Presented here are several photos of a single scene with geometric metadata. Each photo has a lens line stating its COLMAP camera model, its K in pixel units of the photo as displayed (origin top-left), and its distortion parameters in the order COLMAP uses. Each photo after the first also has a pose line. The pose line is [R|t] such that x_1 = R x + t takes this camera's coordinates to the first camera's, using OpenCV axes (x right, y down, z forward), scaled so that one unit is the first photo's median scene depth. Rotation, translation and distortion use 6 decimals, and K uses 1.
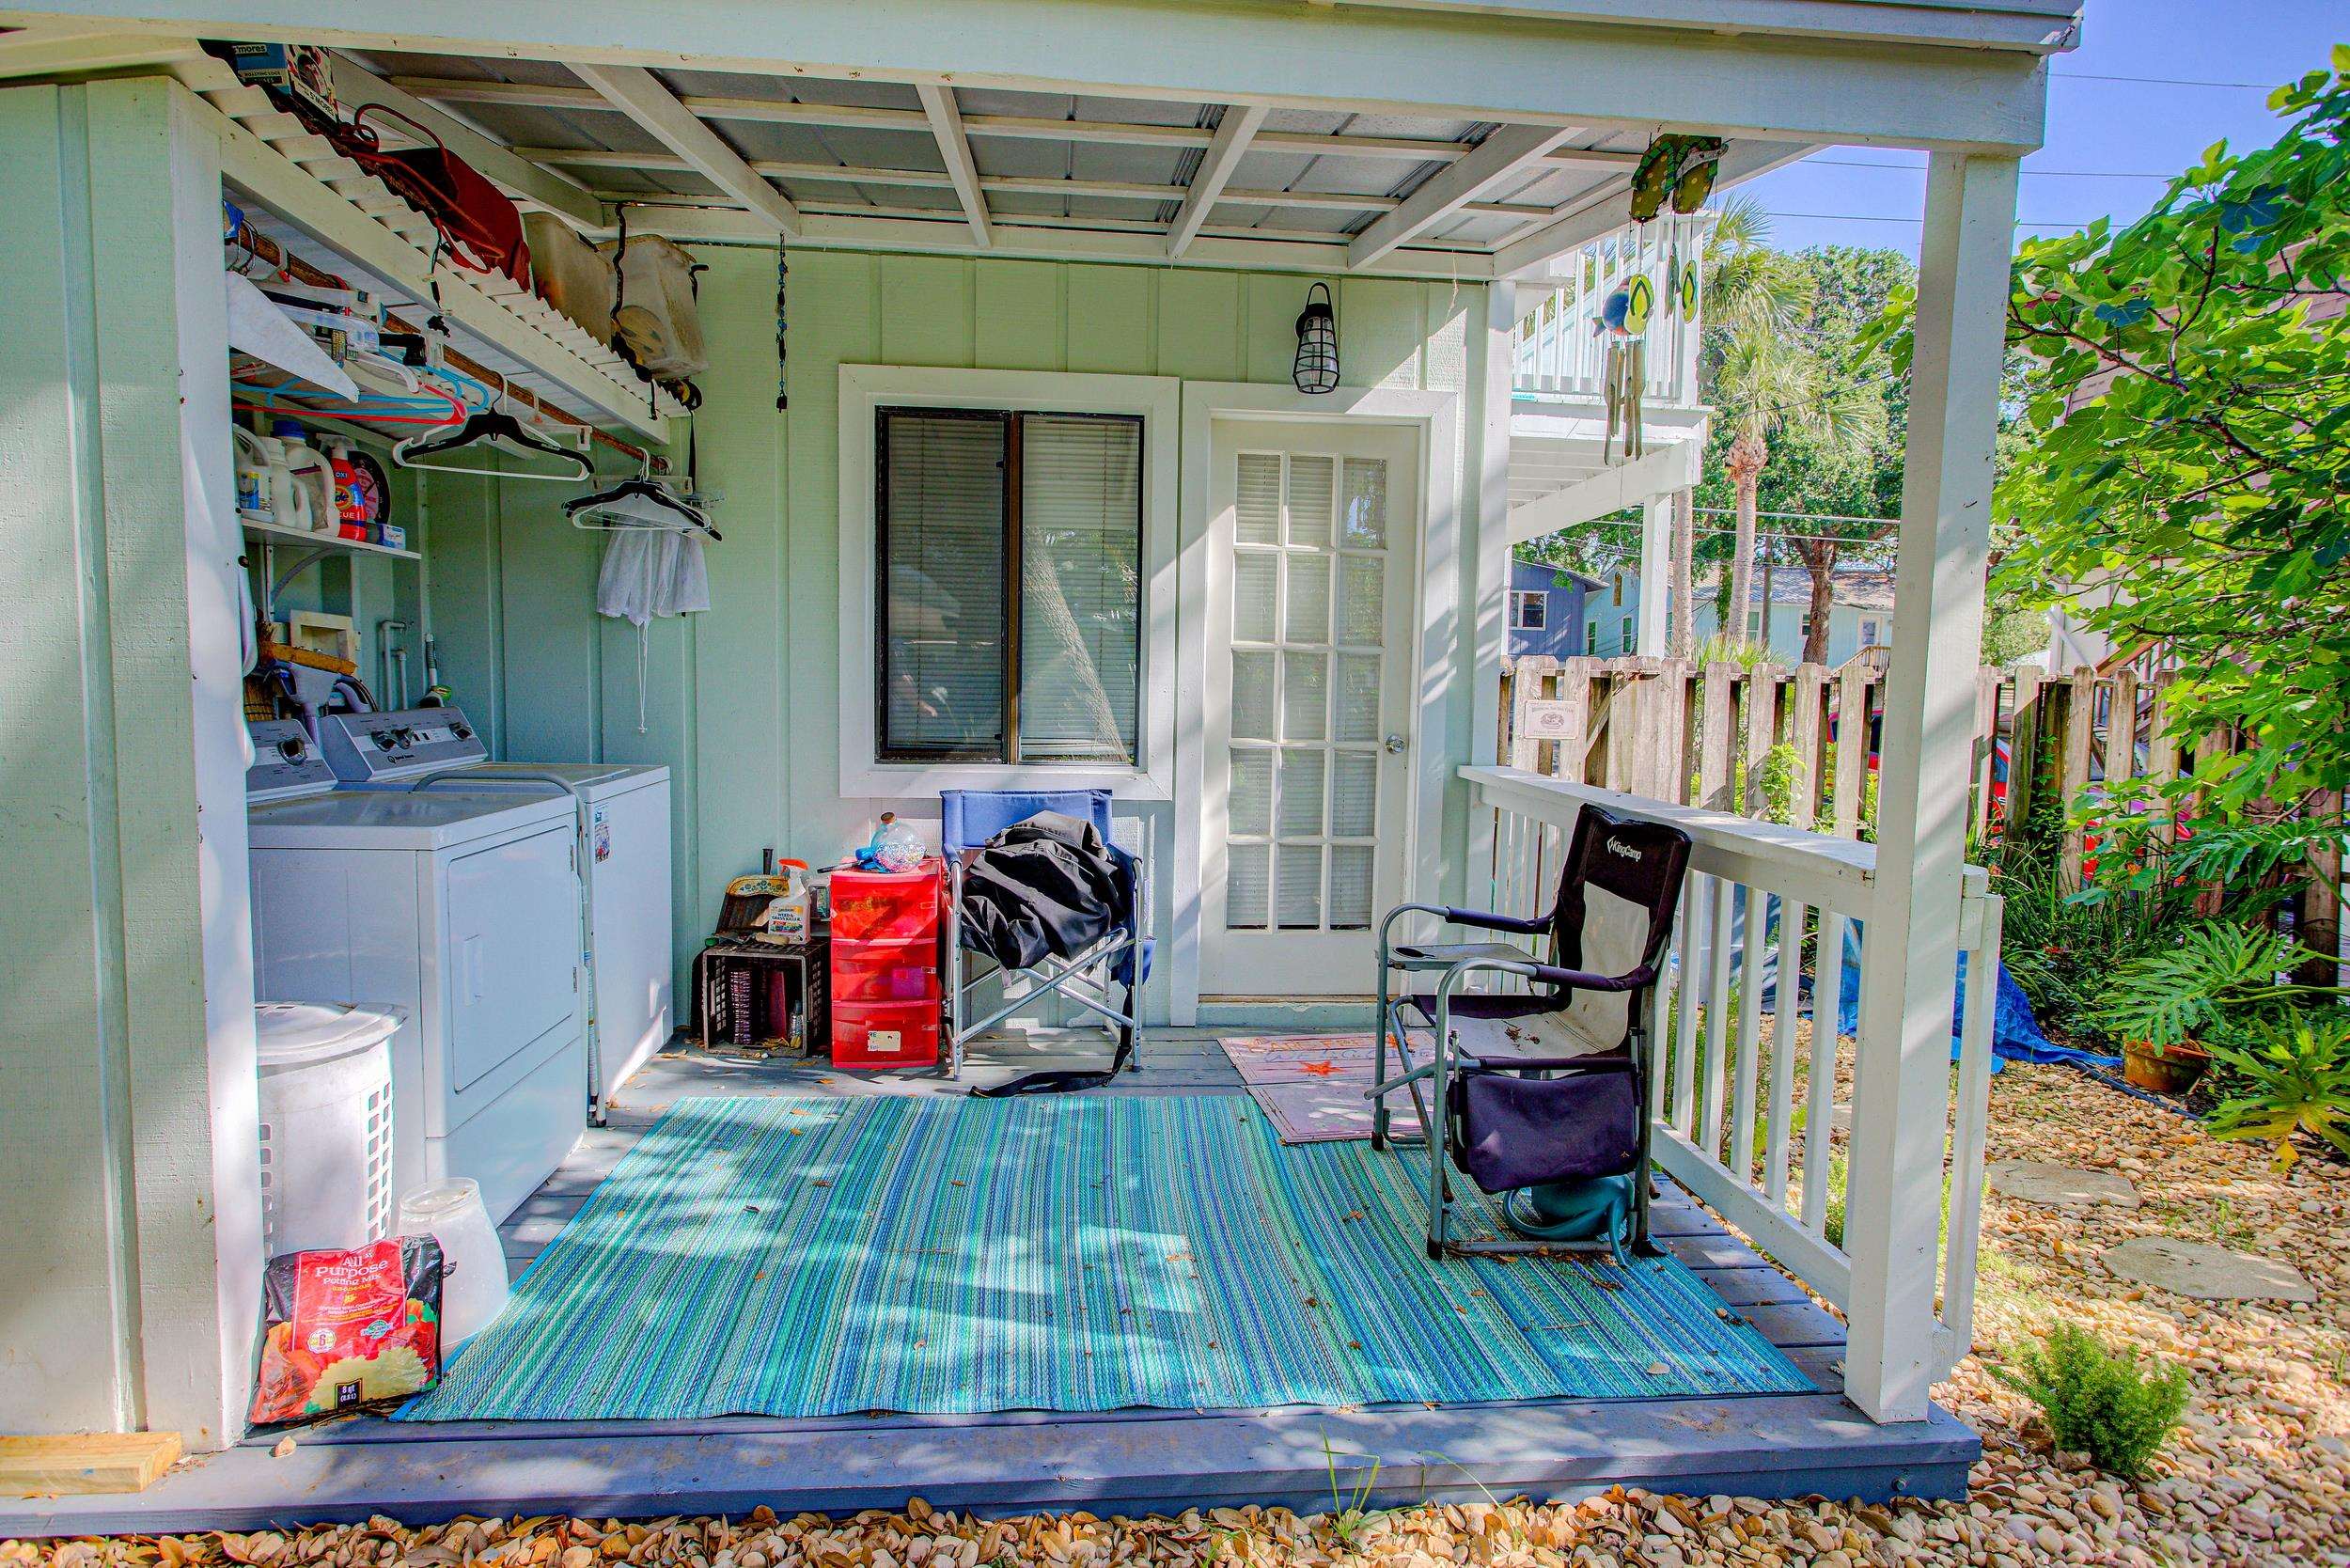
lens RADIAL K [[1210.2, 0, 1175.0], [0, 1210.2, 784.0], [0, 0, 1]] dist [-0.002811, 0.000017]
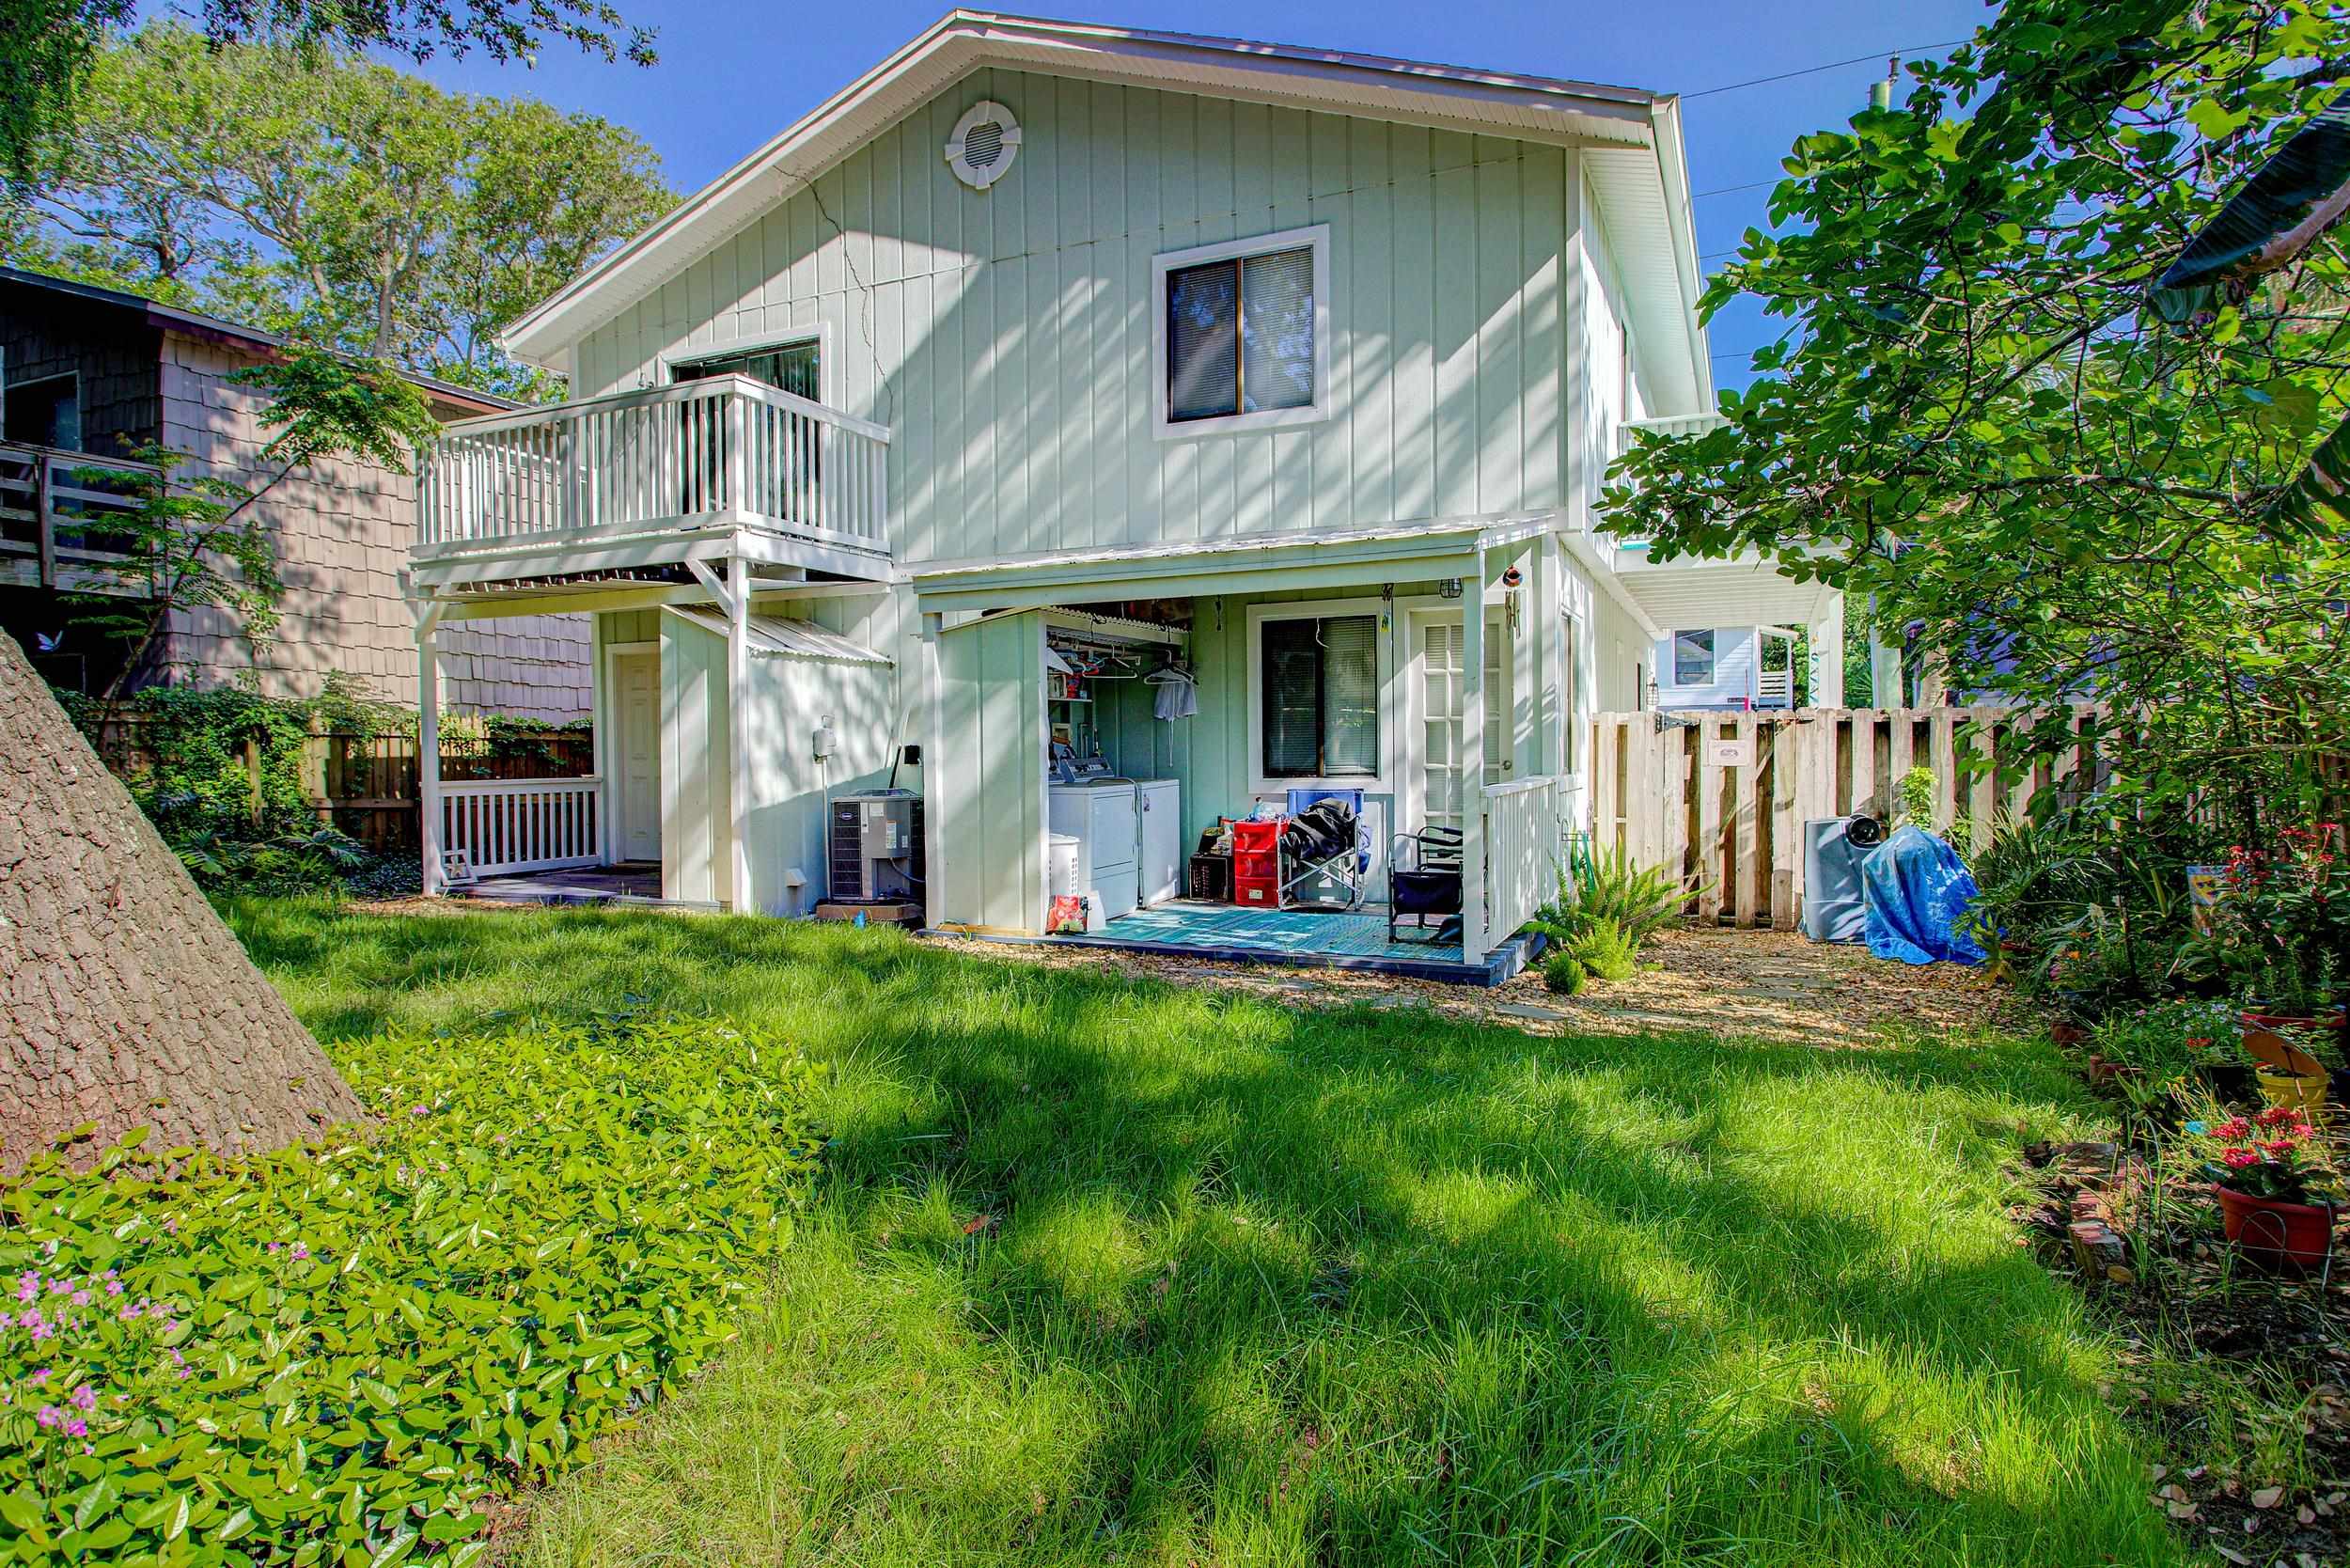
lens RADIAL K [[1193.4, 0, 1175.0], [0, 1193.4, 784.0], [0, 0, 1]] dist [0.001854, 0.001296]
pose [[0.873401, -0.017783, -0.486677, 0.718462], [-0.008921, 0.998581, -0.052497, 0.115800], [0.486920, 0.050193, 0.872003, -1.056601]]
